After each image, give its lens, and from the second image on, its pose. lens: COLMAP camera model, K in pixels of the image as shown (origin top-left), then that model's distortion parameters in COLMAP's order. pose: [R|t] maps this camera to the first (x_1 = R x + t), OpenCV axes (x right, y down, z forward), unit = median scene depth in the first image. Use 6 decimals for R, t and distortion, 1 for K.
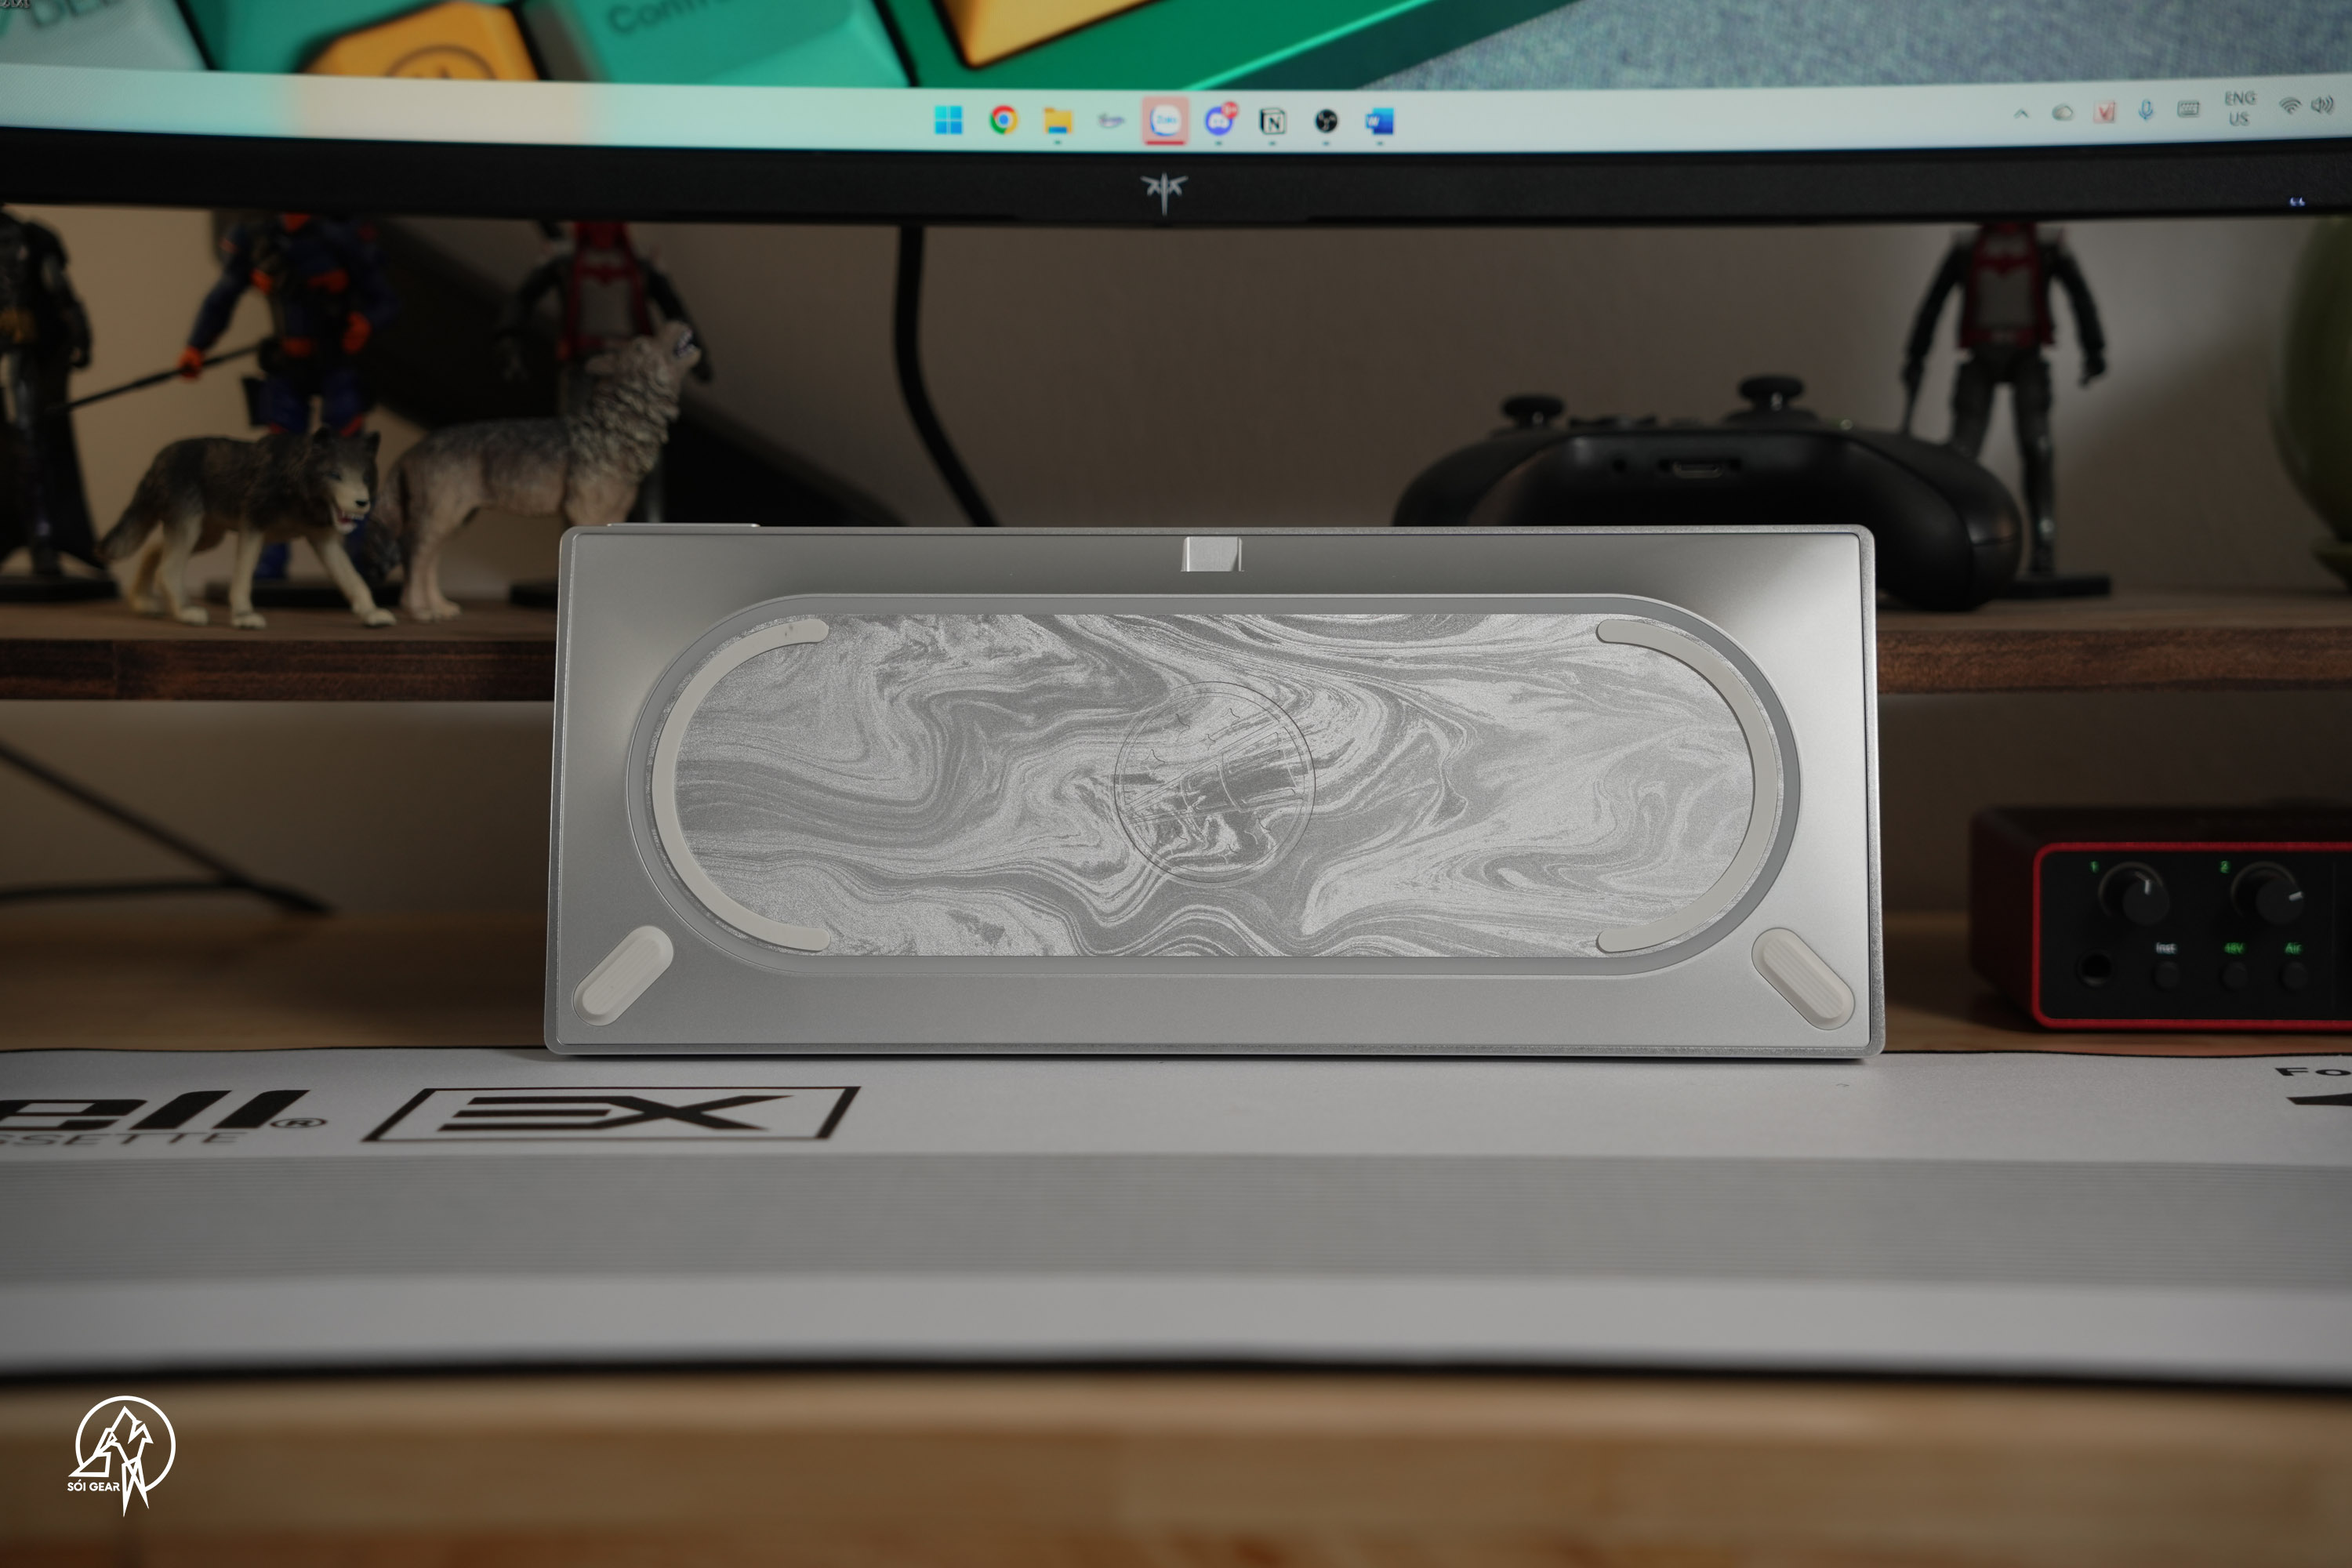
lens RADIAL K [[4441.1, 0, 1176.0], [0, 4441.1, 784.0], [0, 0, 1]] dist [0.282368, 1.613142]
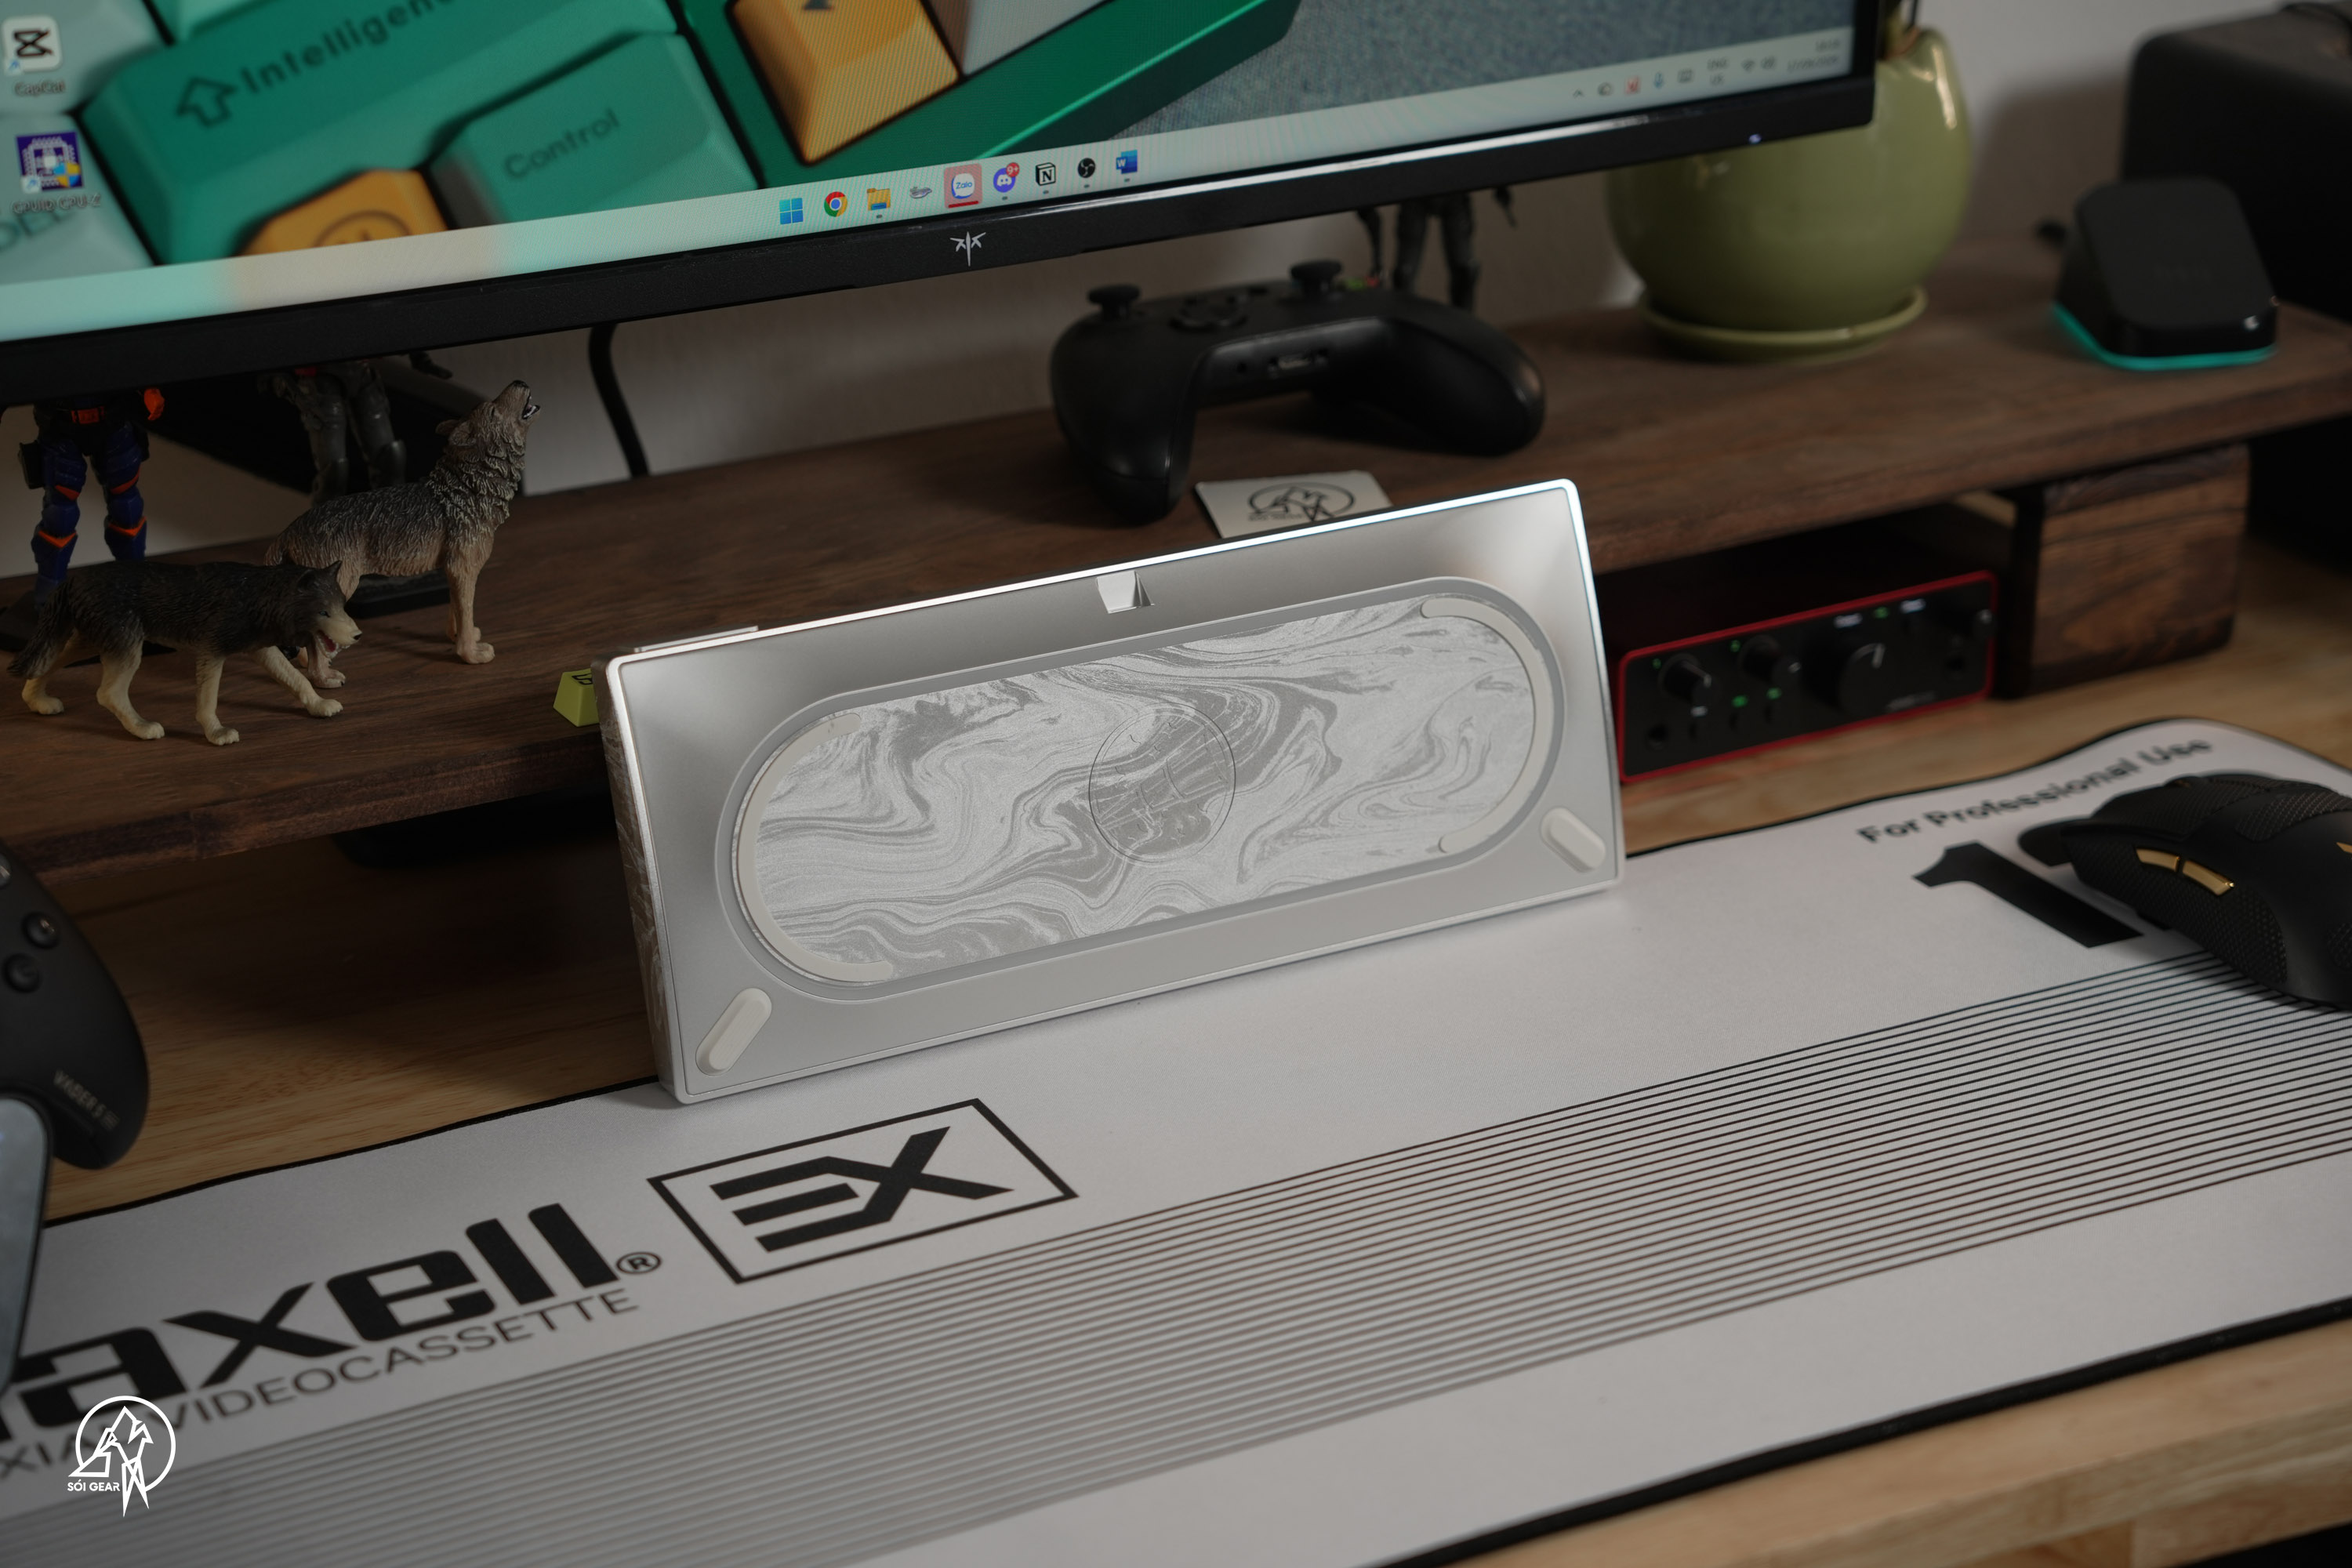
lens RADIAL K [[4441.1, 0, 1176.0], [0, 4441.1, 784.0], [0, 0, 1]] dist [0.282368, 1.613142]
pose [[0.876671, -0.198898, 0.438049, -0.494741], [0.063618, 0.950467, 0.304244, -0.351107], [-0.476865, -0.238854, 0.845901, -0.047453]]
